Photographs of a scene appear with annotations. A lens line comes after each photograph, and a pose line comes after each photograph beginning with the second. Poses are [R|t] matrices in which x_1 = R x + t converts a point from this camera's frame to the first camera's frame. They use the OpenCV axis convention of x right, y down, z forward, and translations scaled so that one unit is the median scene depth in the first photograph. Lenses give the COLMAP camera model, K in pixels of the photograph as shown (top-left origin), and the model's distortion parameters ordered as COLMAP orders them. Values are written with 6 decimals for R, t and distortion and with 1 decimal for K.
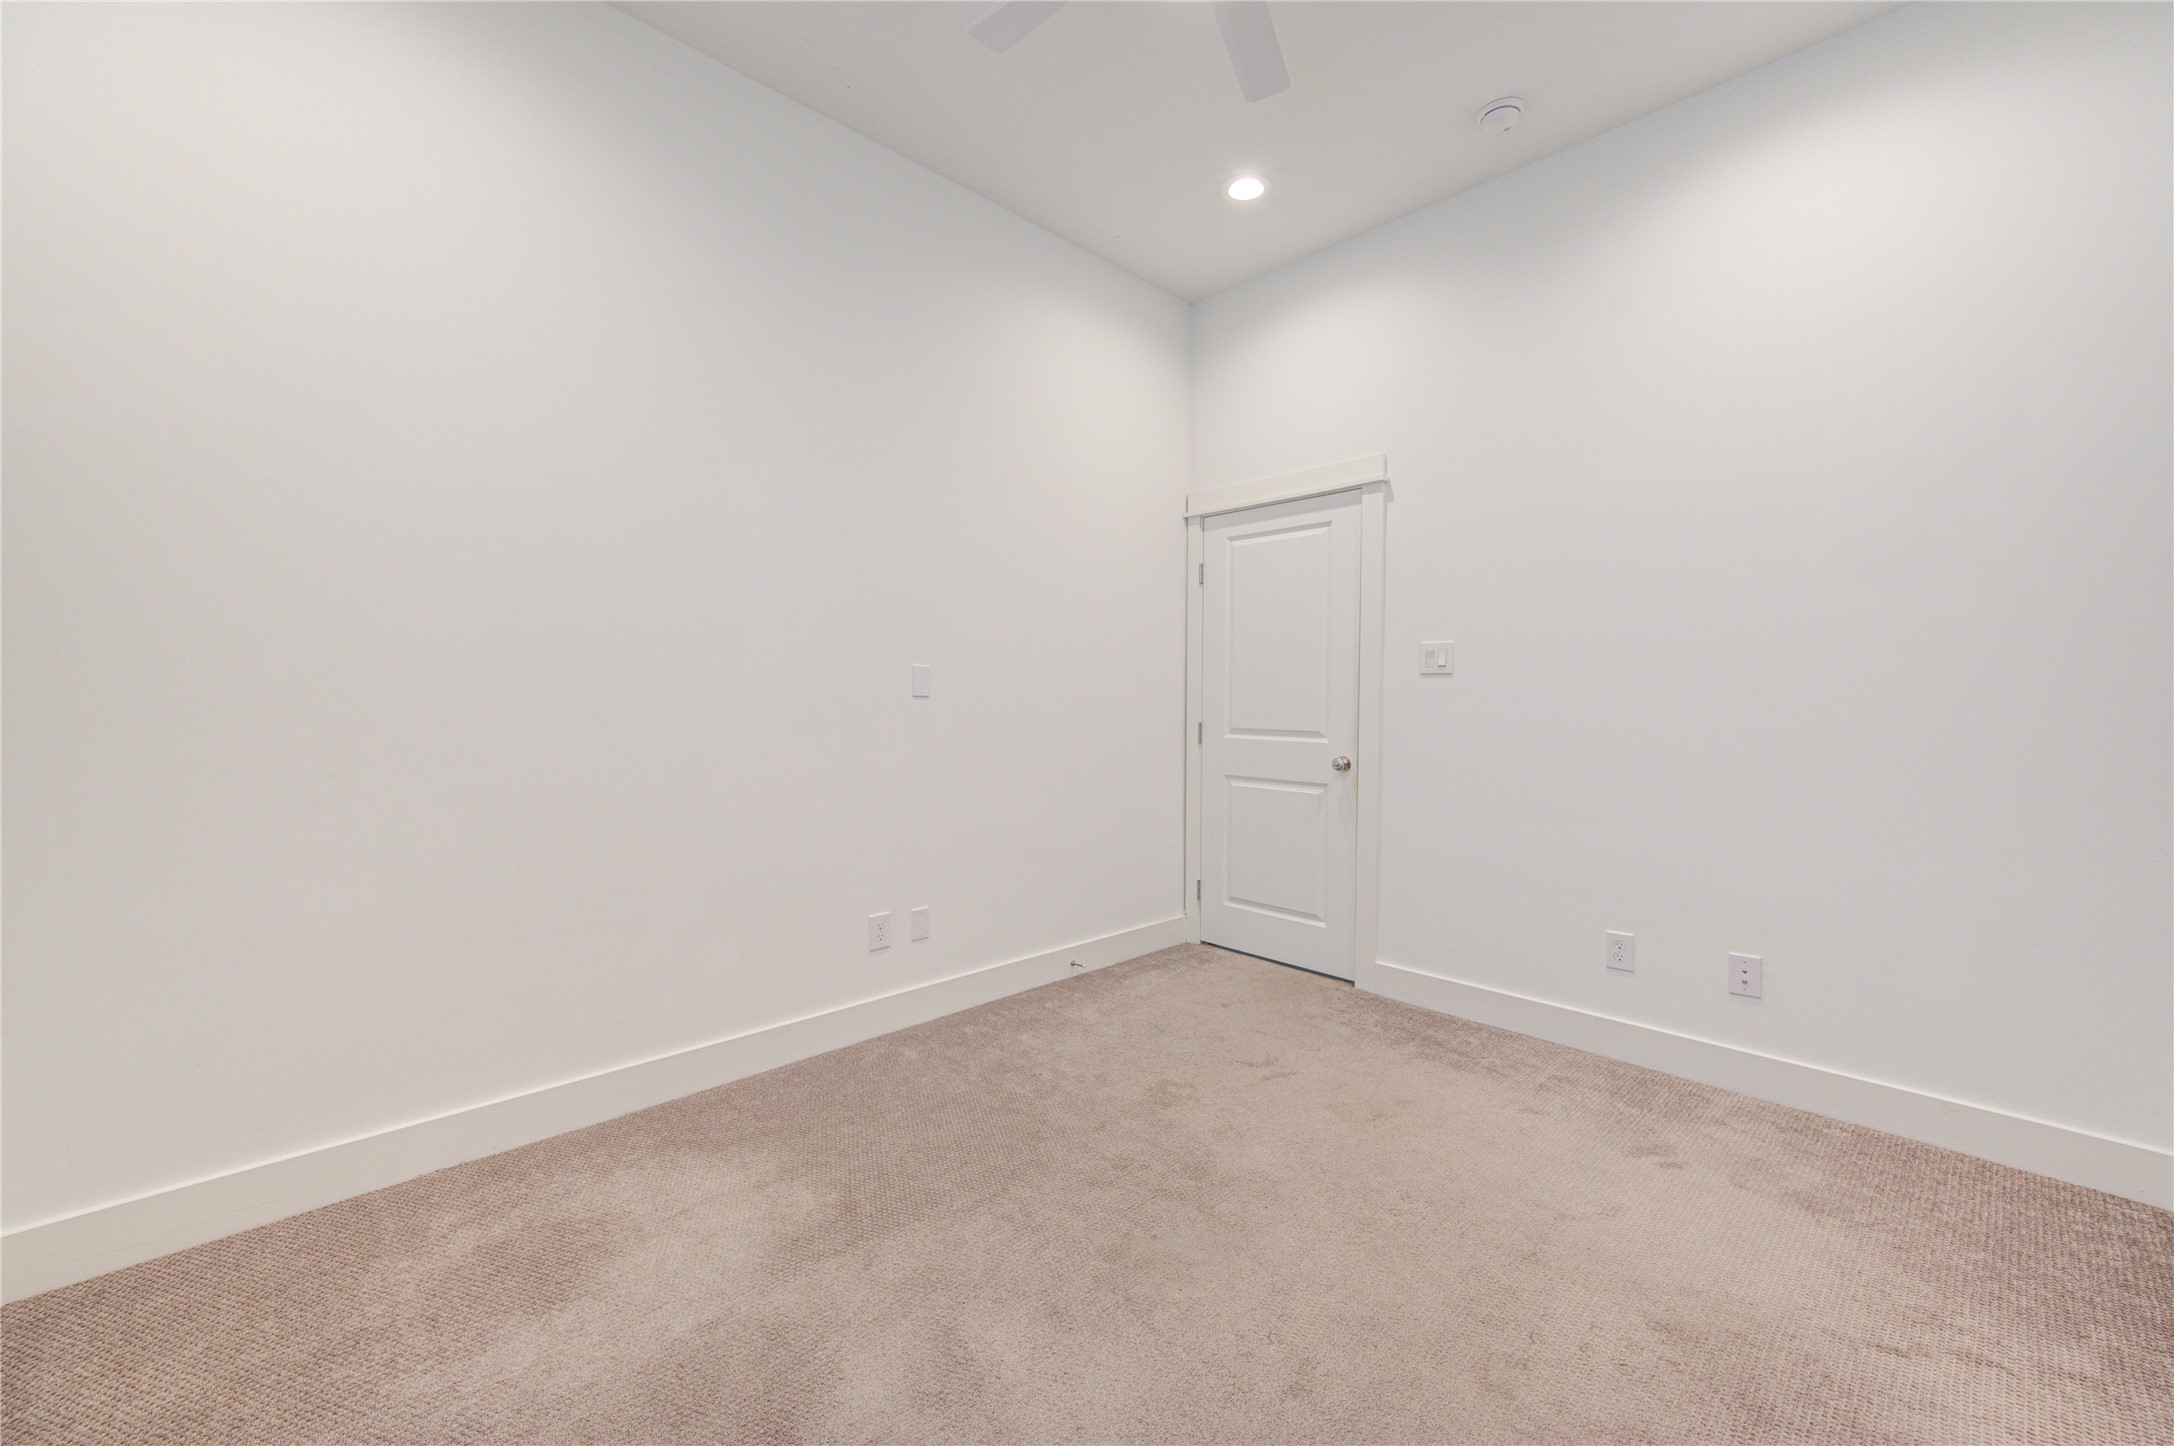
lens RADIAL K [[839.7, 0, 1092.3], [0, 839.7, 726.8], [0, 0, 1]] dist [-0.001182, 0.000131]
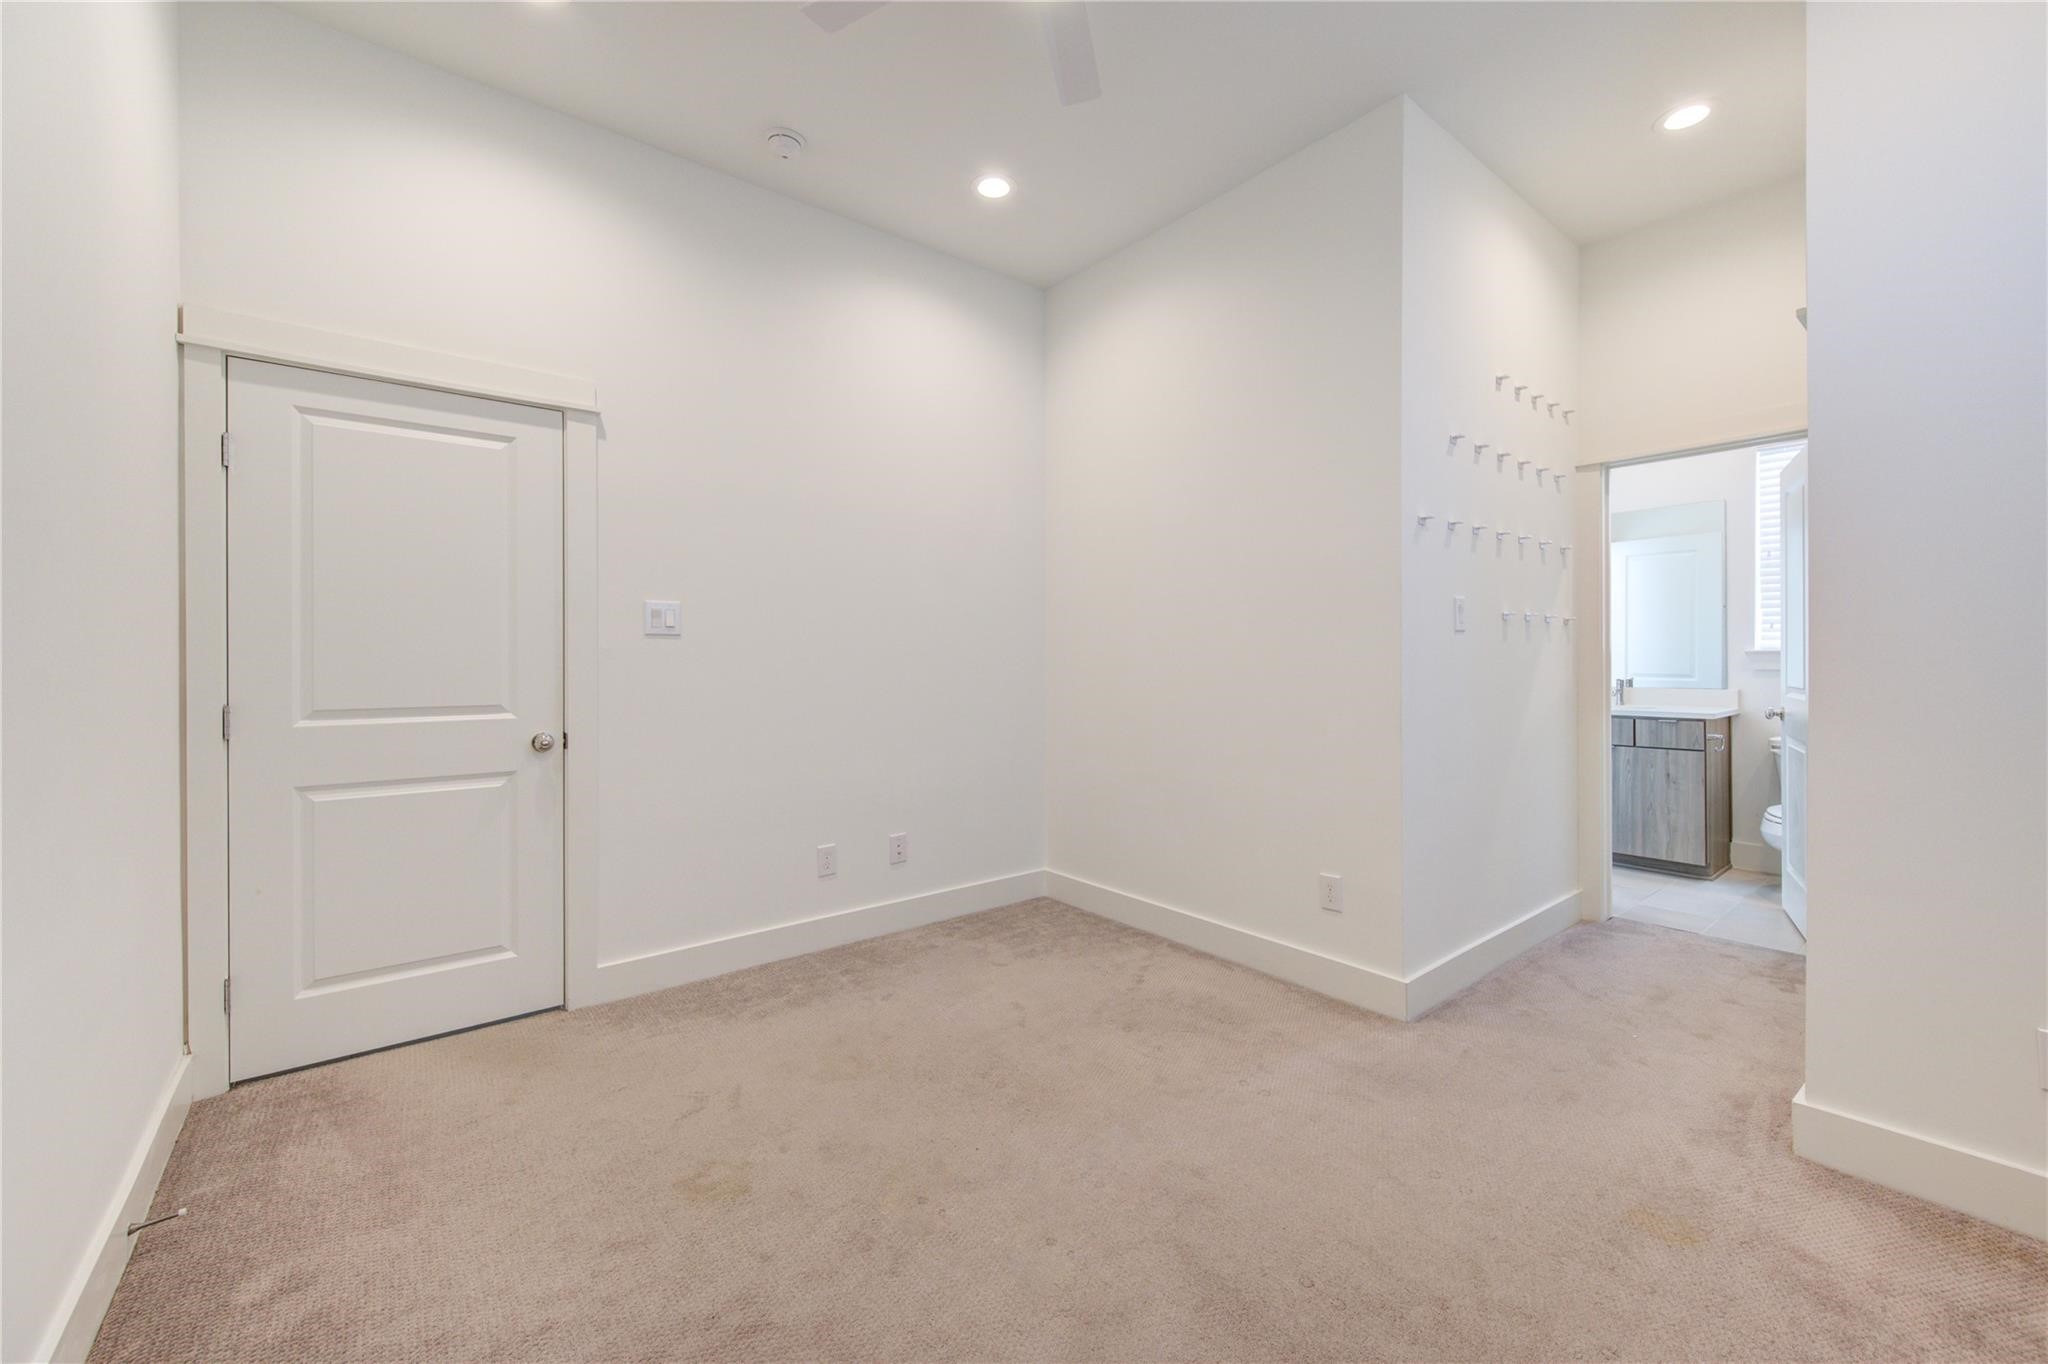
lens RADIAL K [[822.0, 0, 1027.9], [0, 822.0, 657.8], [0, 0, 1]] dist [0.000023, -0.000171]
pose [[0.088070, -0.005153, 0.996101, -0.460578], [0.038180, 0.999269, 0.001793, -0.021247], [-0.995382, 0.037873, 0.088202, 0.473287]]
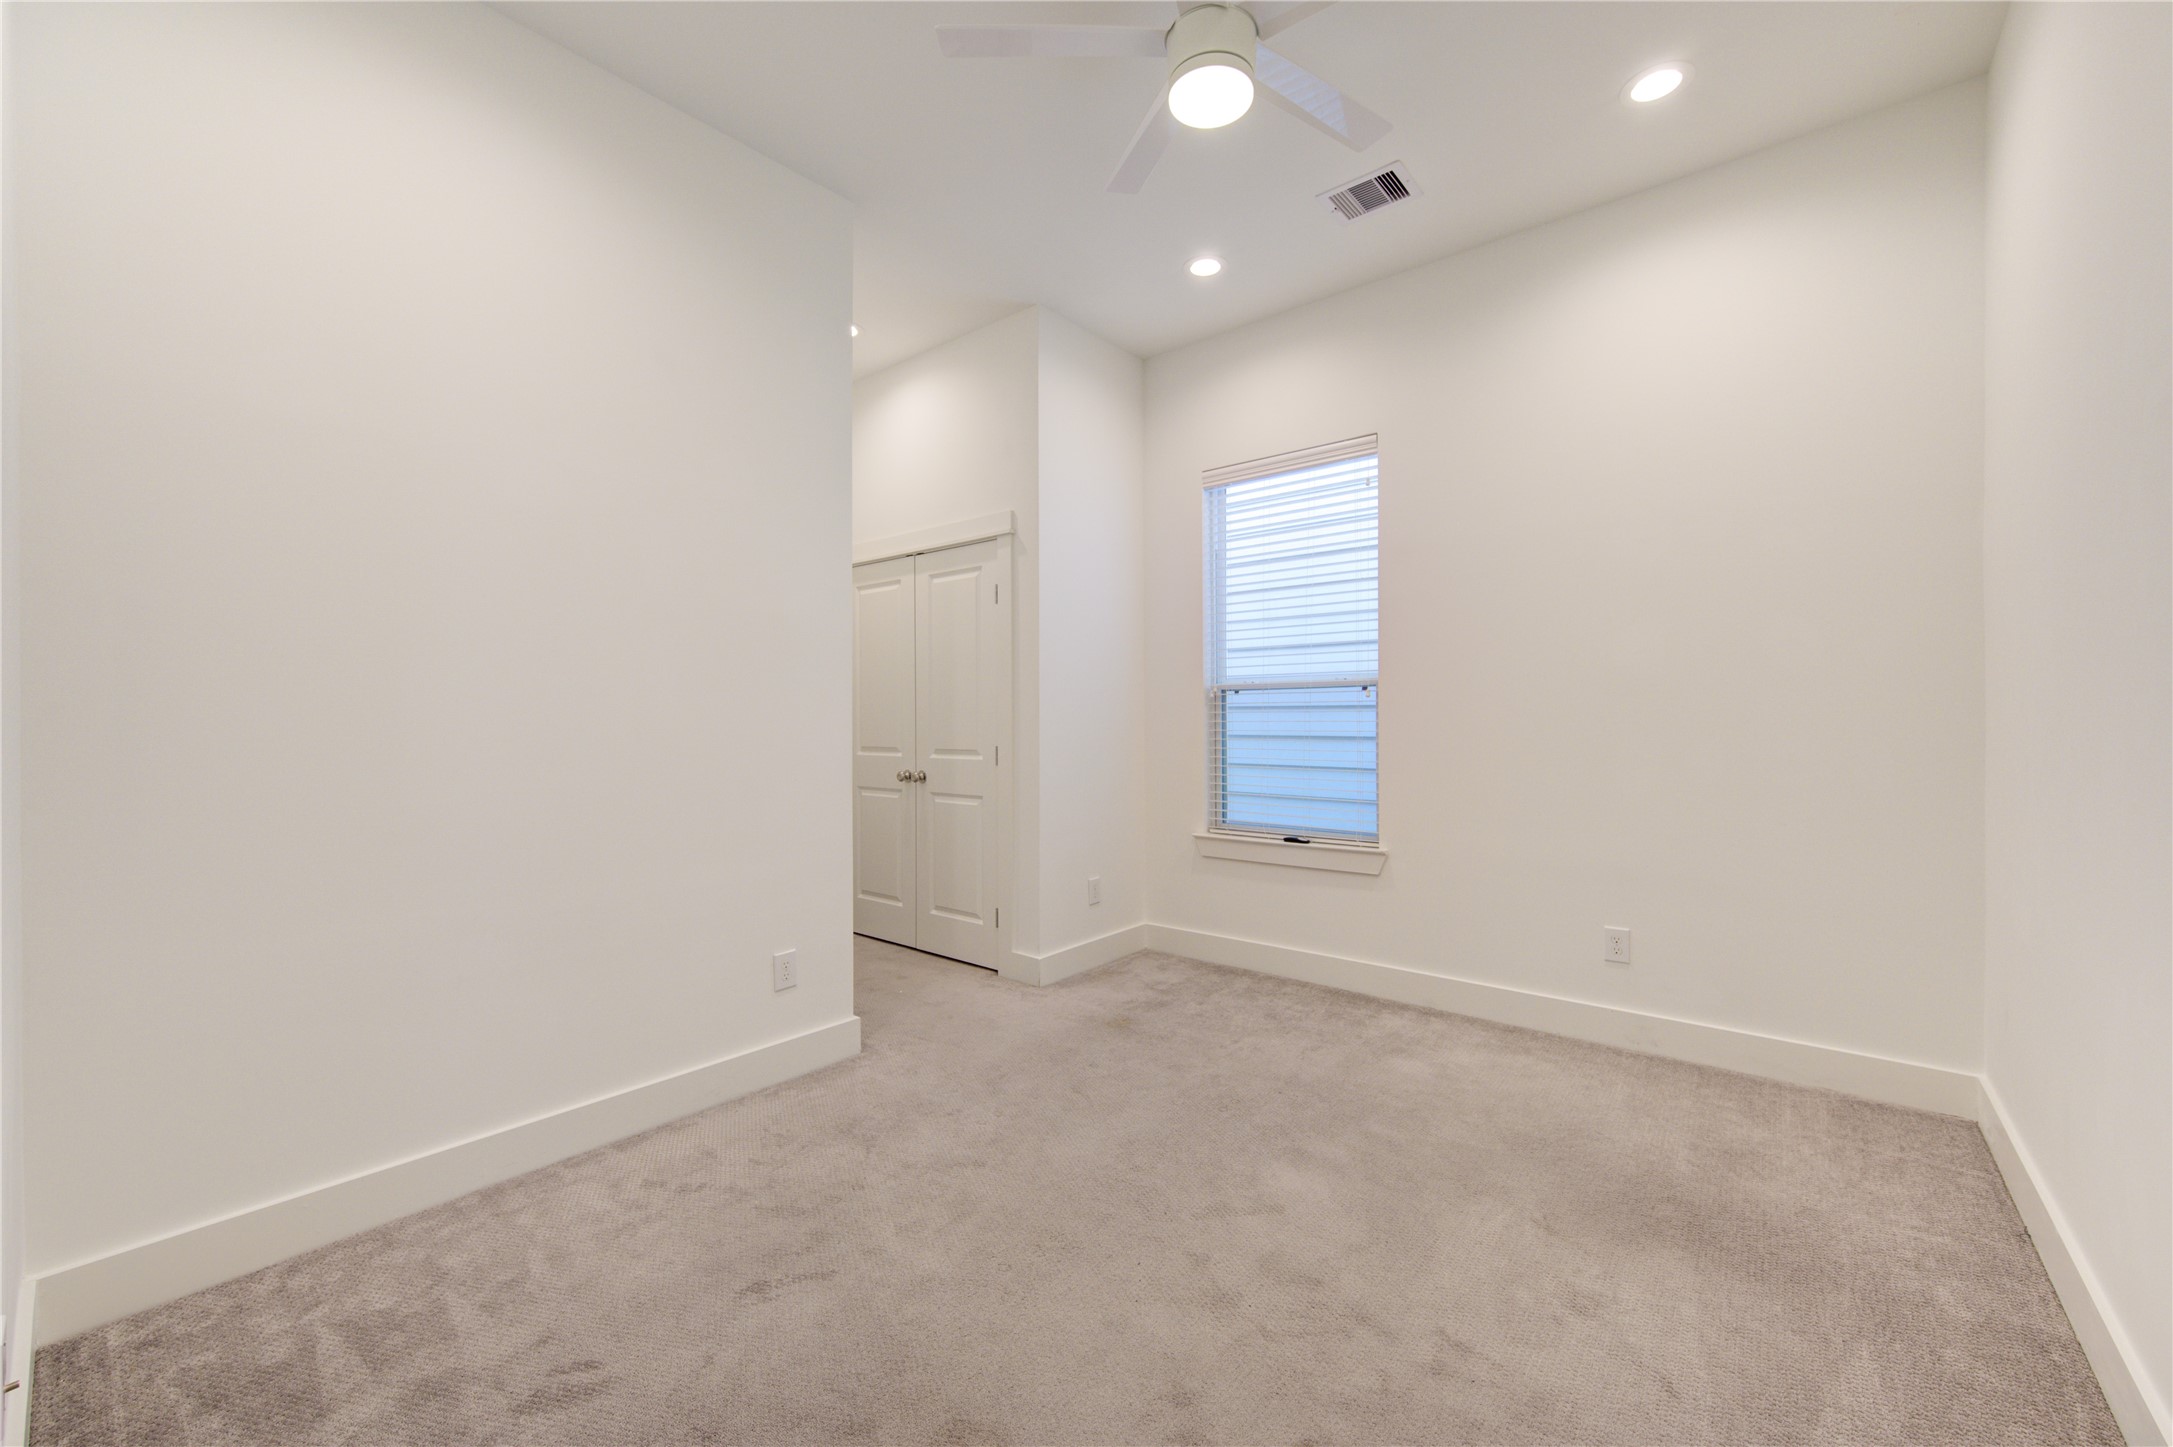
lens RADIAL K [[850.4, 0, 1090.0], [0, 850.4, 721.6], [0, 0, 1]] dist [0.001480, -0.000546]
pose [[-0.993397, 0.001380, -0.114722, 0.209991], [-0.002558, 0.999413, 0.034177, -0.037899], [0.114701, 0.034245, -0.992810, 1.097103]]
